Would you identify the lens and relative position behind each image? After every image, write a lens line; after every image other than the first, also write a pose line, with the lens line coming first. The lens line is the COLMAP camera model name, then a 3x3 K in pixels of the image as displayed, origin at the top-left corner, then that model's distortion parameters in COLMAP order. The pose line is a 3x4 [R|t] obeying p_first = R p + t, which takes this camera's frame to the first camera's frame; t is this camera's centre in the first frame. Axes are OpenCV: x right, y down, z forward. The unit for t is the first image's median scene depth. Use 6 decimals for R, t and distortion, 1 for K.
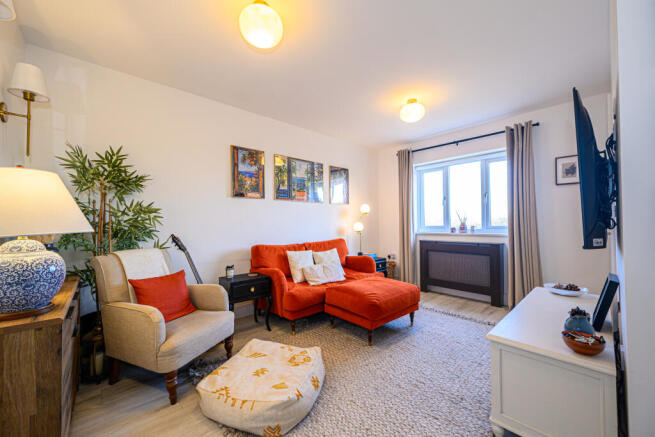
lens RADIAL K [[252.9, 0, 325.4], [0, 252.9, 218.0], [0, 0, 1]] dist [-0.000715, -0.000094]
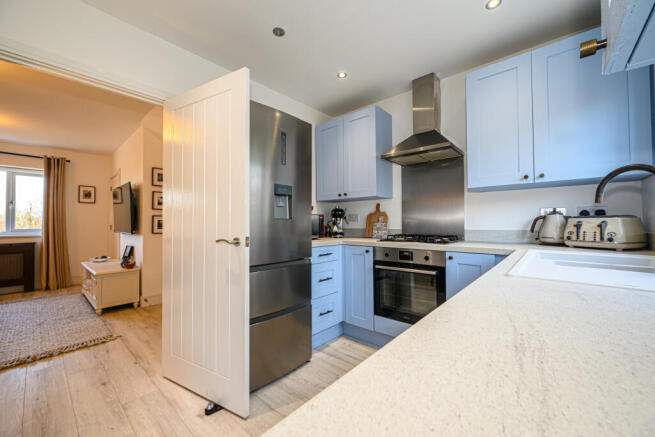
lens RADIAL K [[252.9, 0, 324.3], [0, 252.9, 220.5], [0, 0, 1]] dist [-0.000715, -0.000094]
pose [[-0.082237, 0.018964, 0.996432, -0.730502], [-0.020083, 0.999584, -0.020682, -0.015030], [-0.996410, -0.021712, -0.081822, -0.375907]]
